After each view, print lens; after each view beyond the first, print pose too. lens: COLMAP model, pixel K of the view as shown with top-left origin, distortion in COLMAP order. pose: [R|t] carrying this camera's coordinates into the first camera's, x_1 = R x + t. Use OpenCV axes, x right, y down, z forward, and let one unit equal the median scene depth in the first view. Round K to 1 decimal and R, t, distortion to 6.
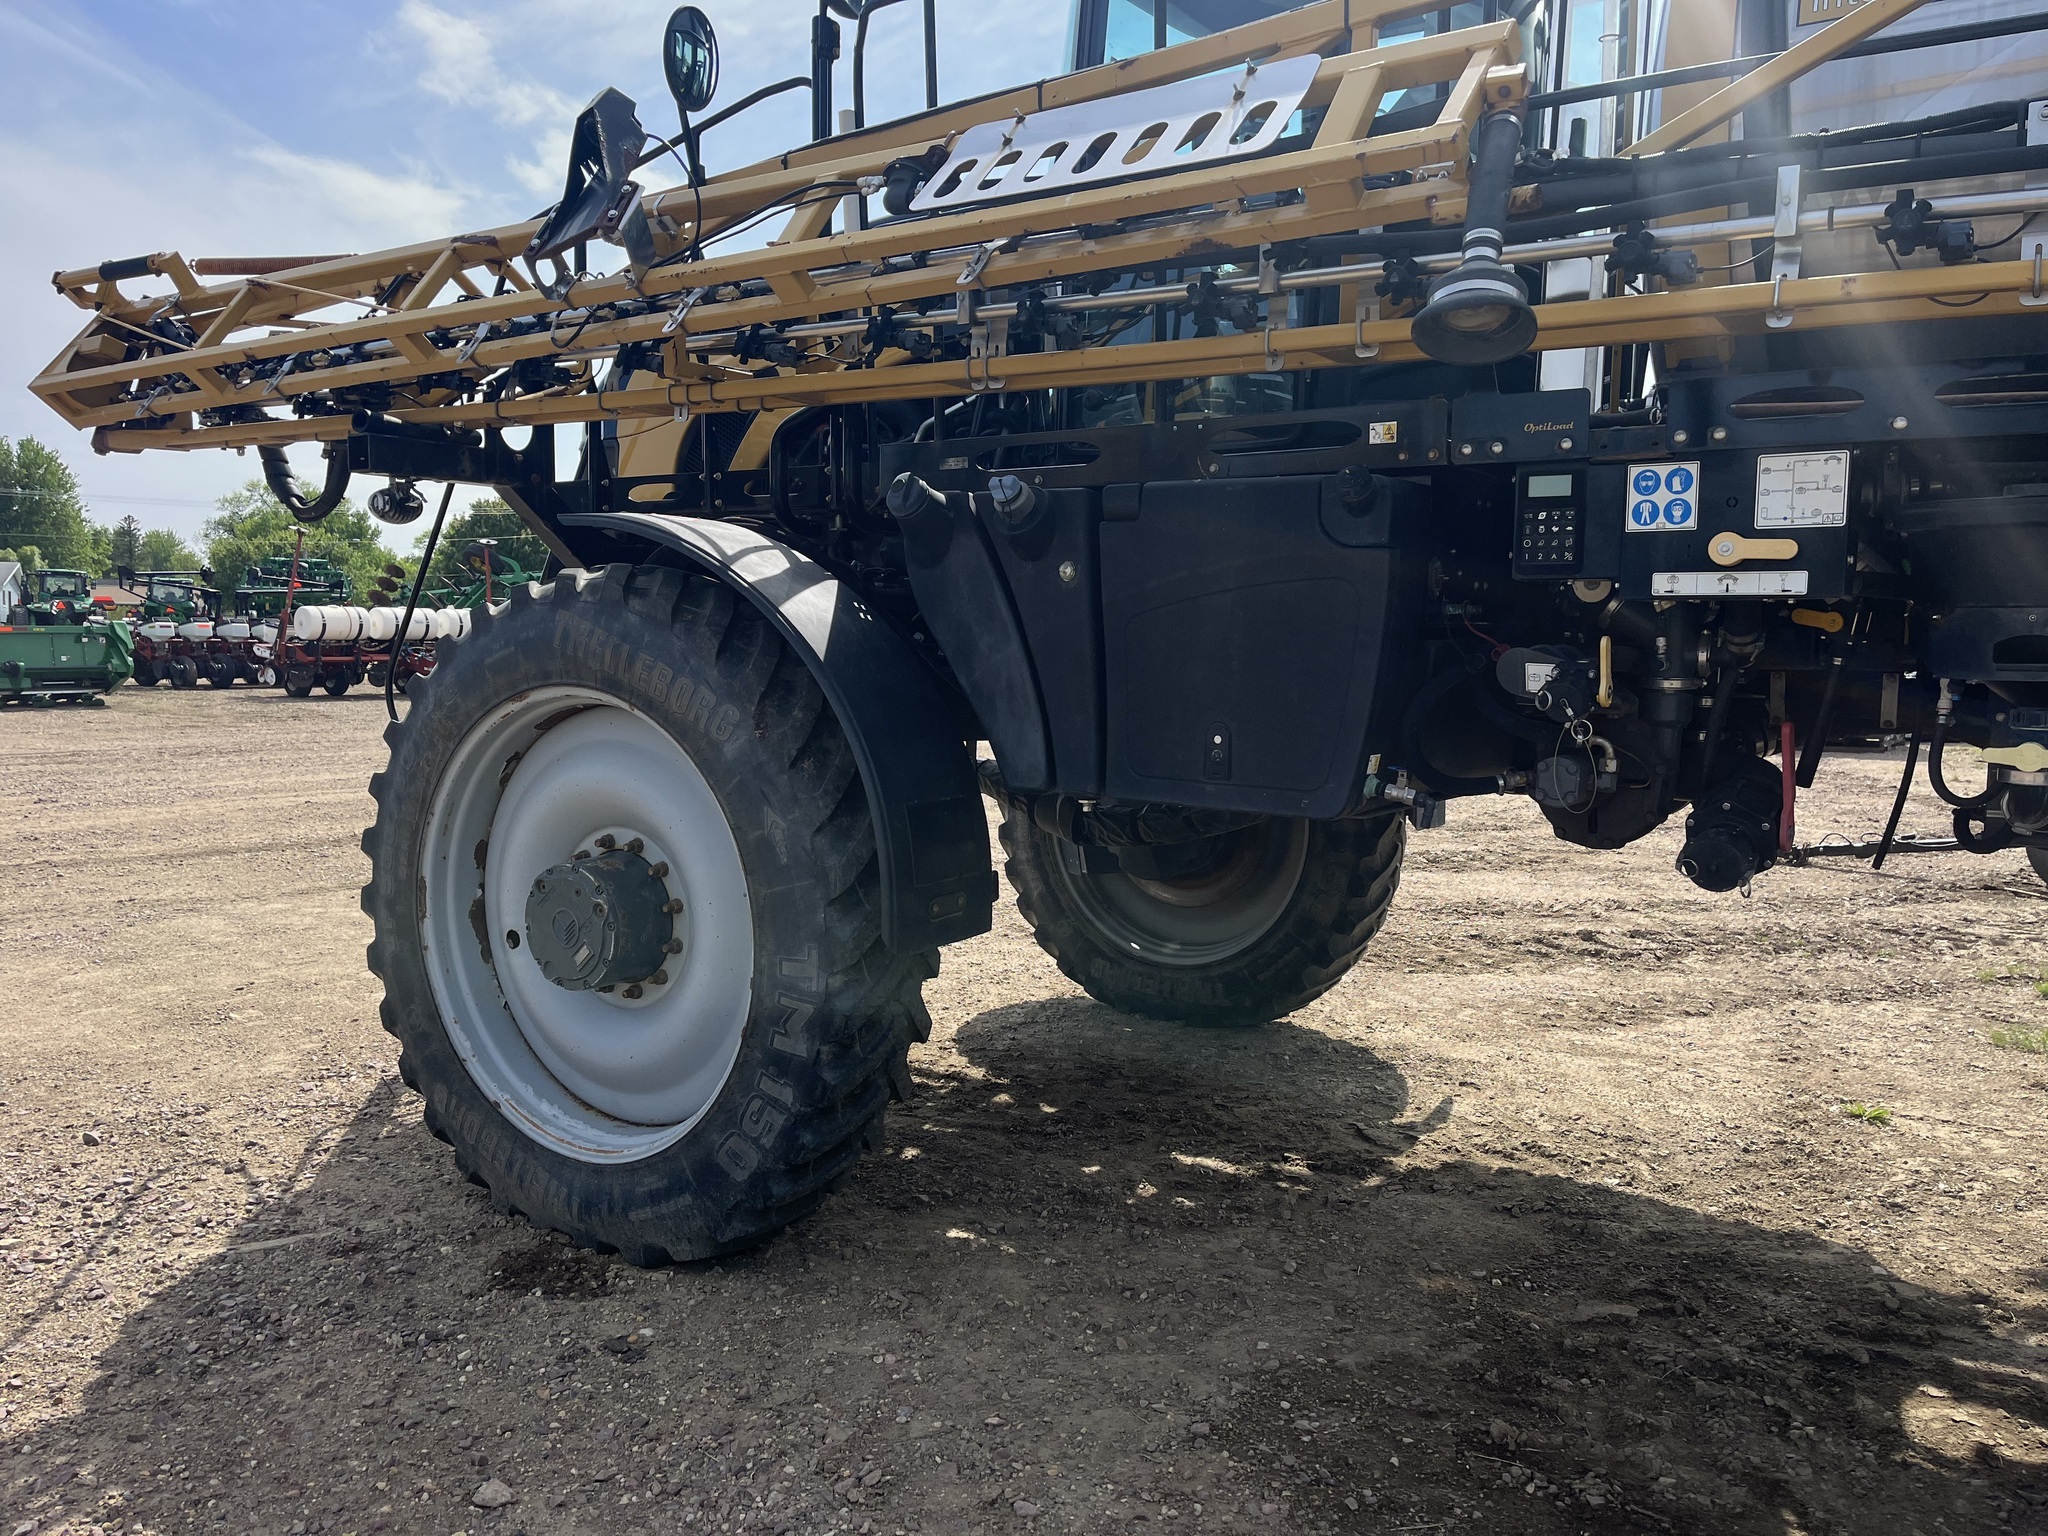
lens RADIAL K [[1545.5, 0, 1032.9], [0, 1545.5, 784.2], [0, 0, 1]] dist [0.072114, -0.098154]
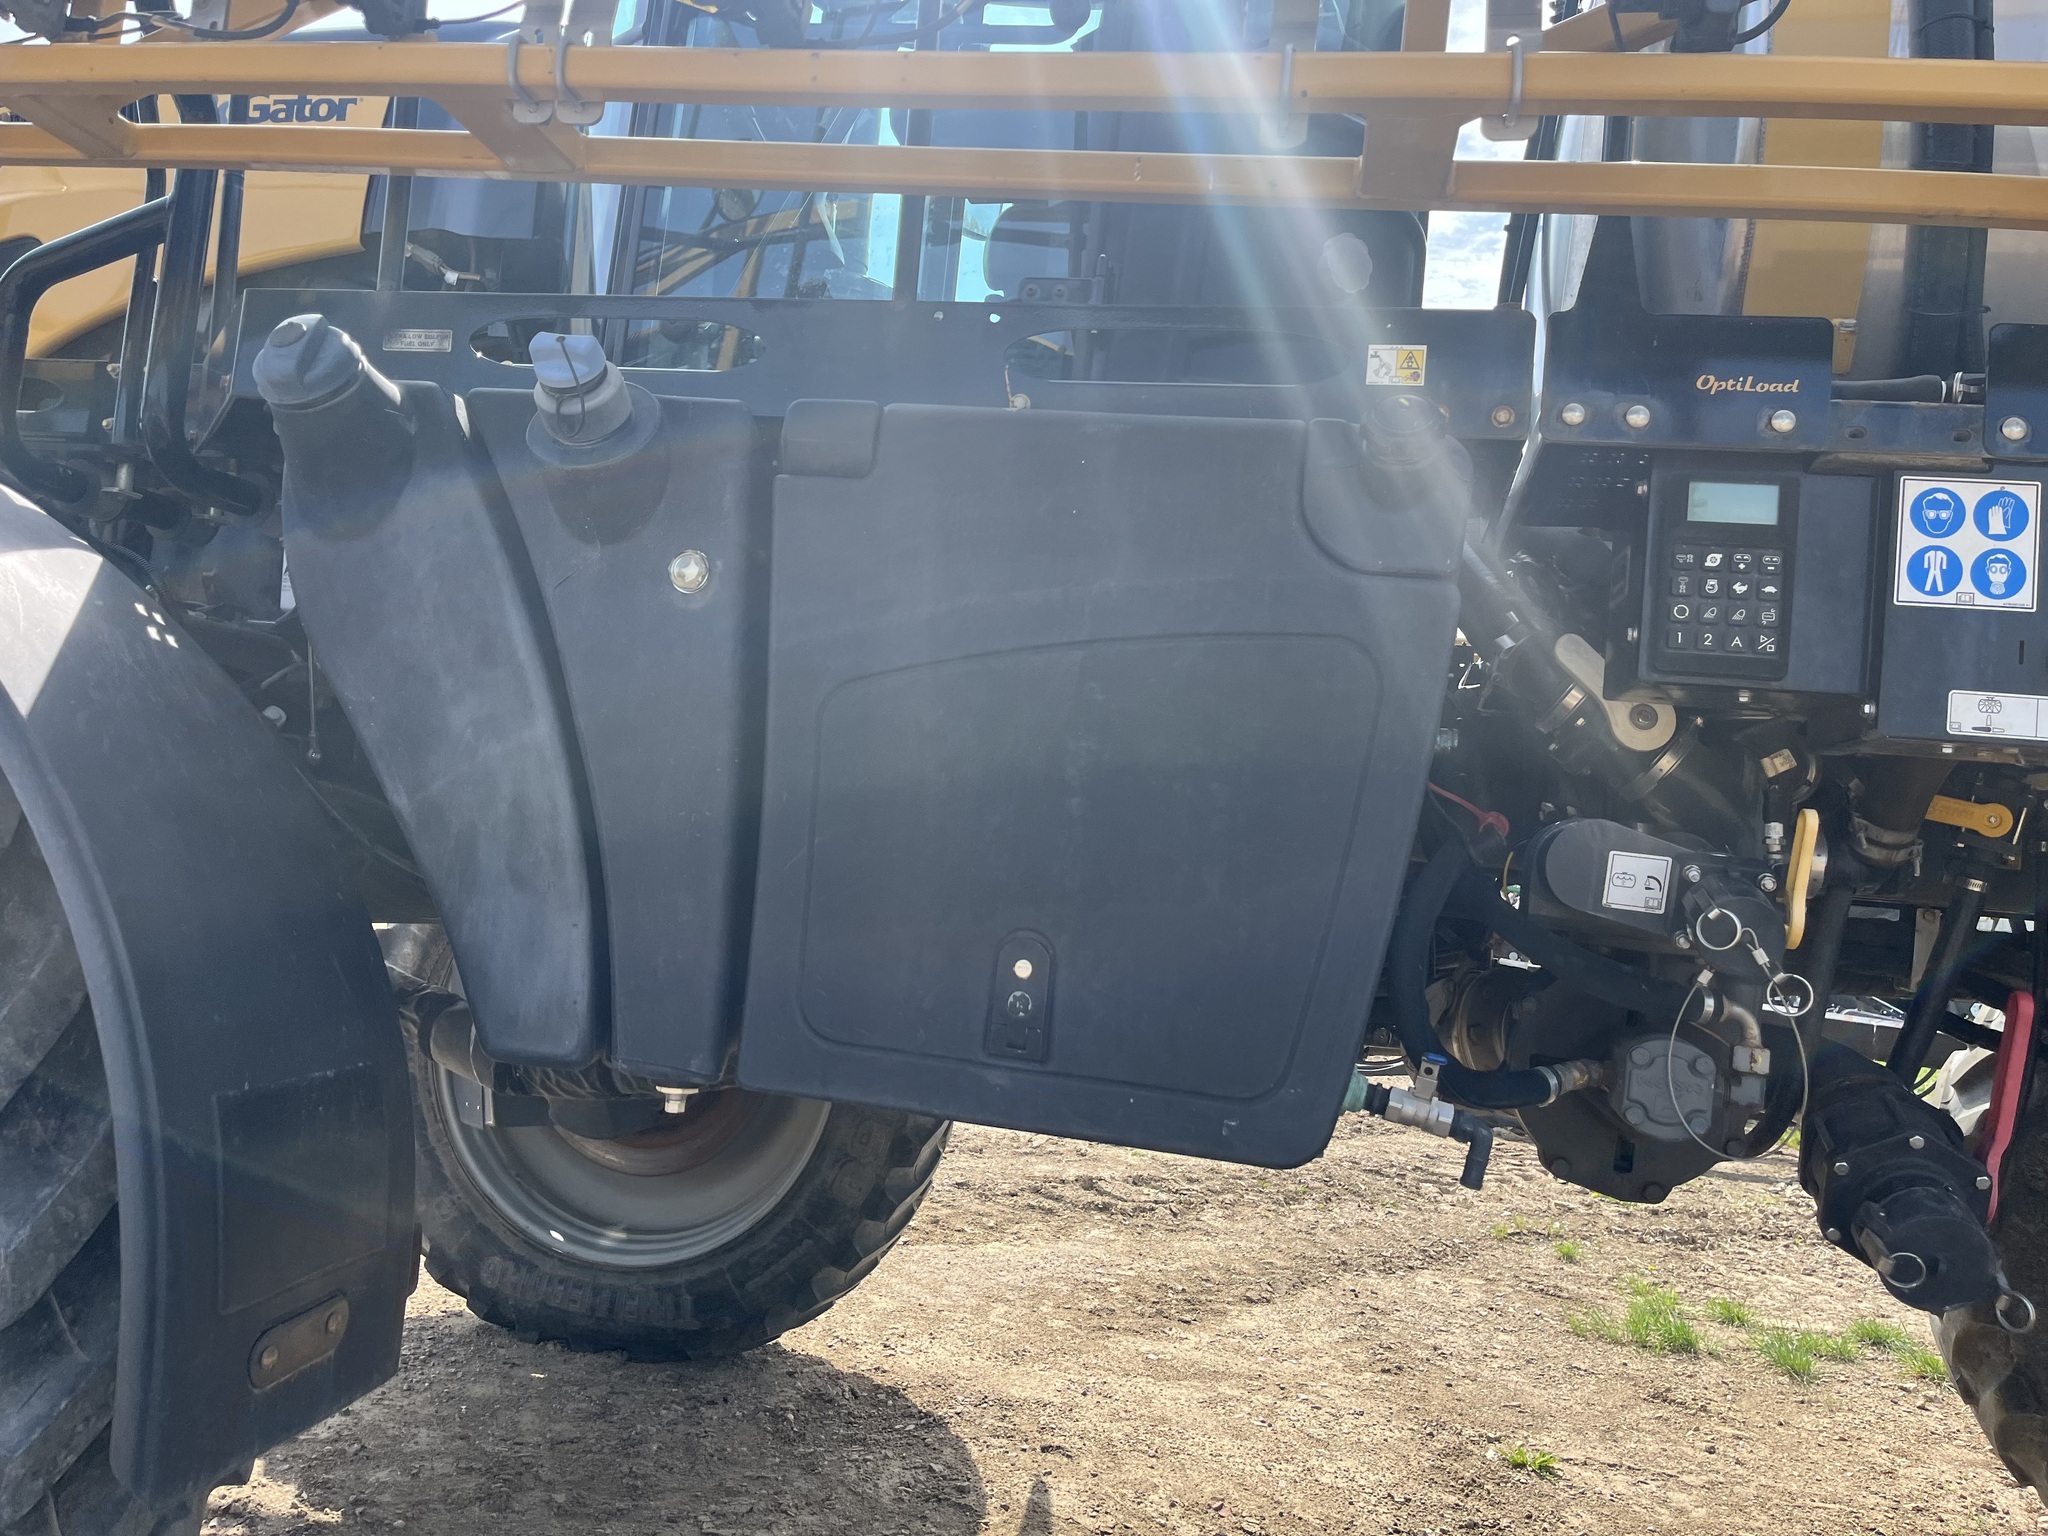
lens RADIAL K [[1545.5, 0, 1022.3], [0, 1545.5, 753.0], [0, 0, 1]] dist [0.072114, -0.098154]
pose [[0.917012, 0.096356, 0.387046, -0.044056], [-0.043074, 0.988630, -0.144069, -0.018693], [-0.396528, 0.115441, 0.910736, 0.417812]]
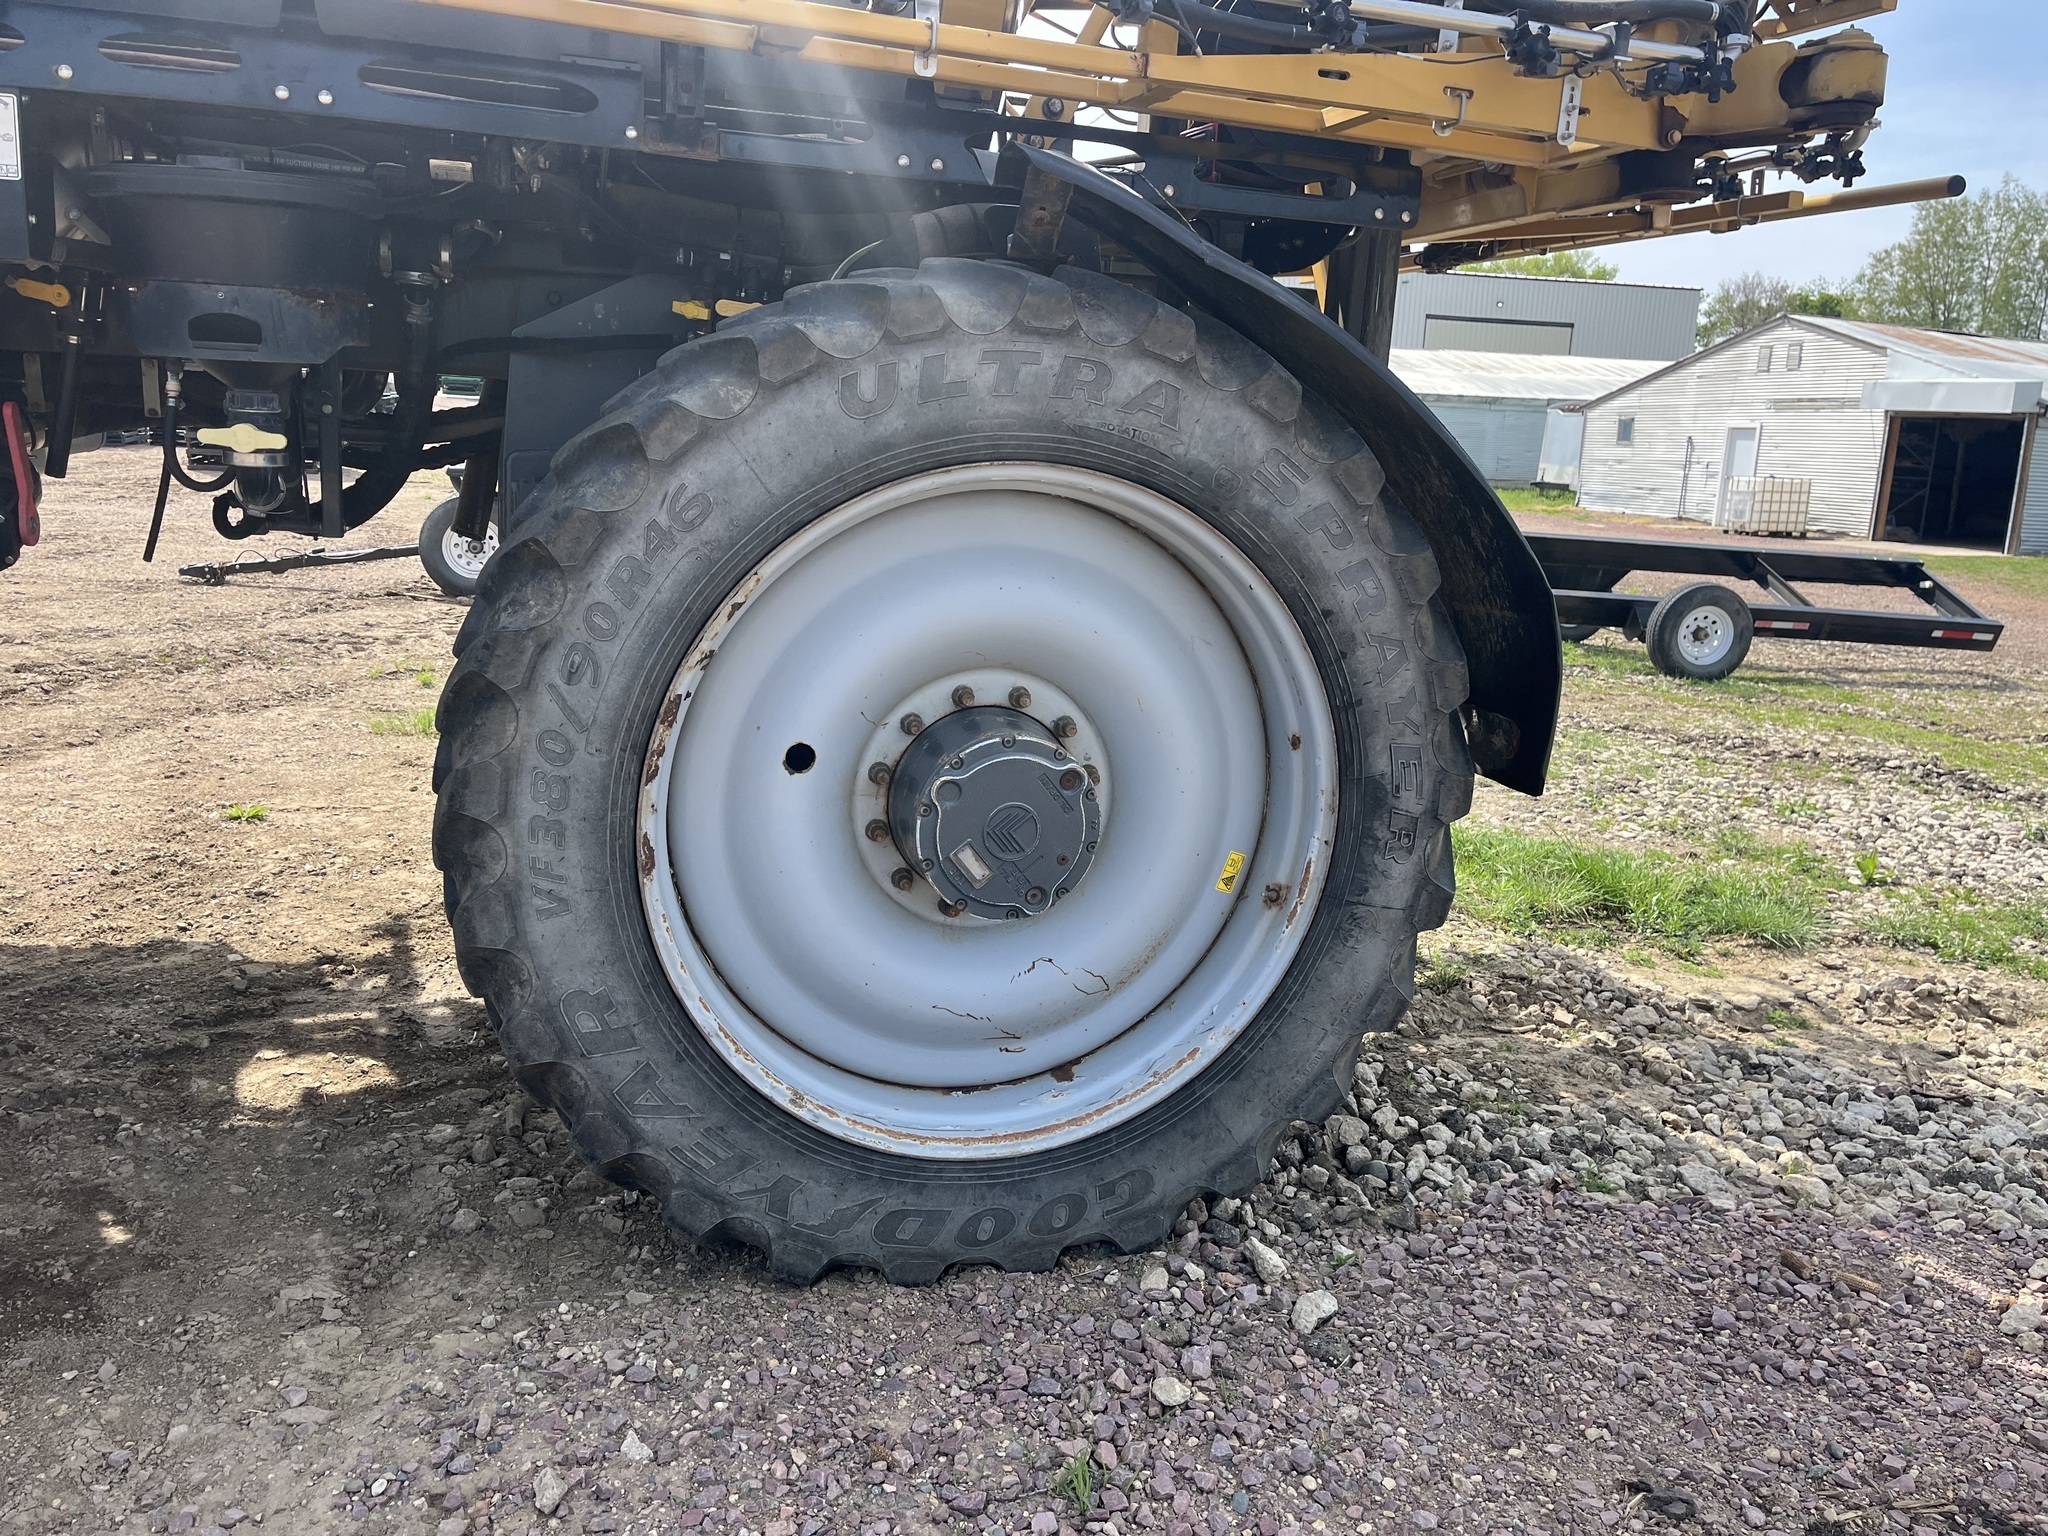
lens RADIAL K [[1545.5, 0, 1001.2], [0, 1545.5, 743.1], [0, 0, 1]] dist [0.072114, -0.098154]
pose [[0.629292, -0.138412, 0.764744, 0.080590], [0.025363, 0.987146, 0.157795, 0.018468], [-0.776755, -0.079903, 0.624714, -0.025834]]
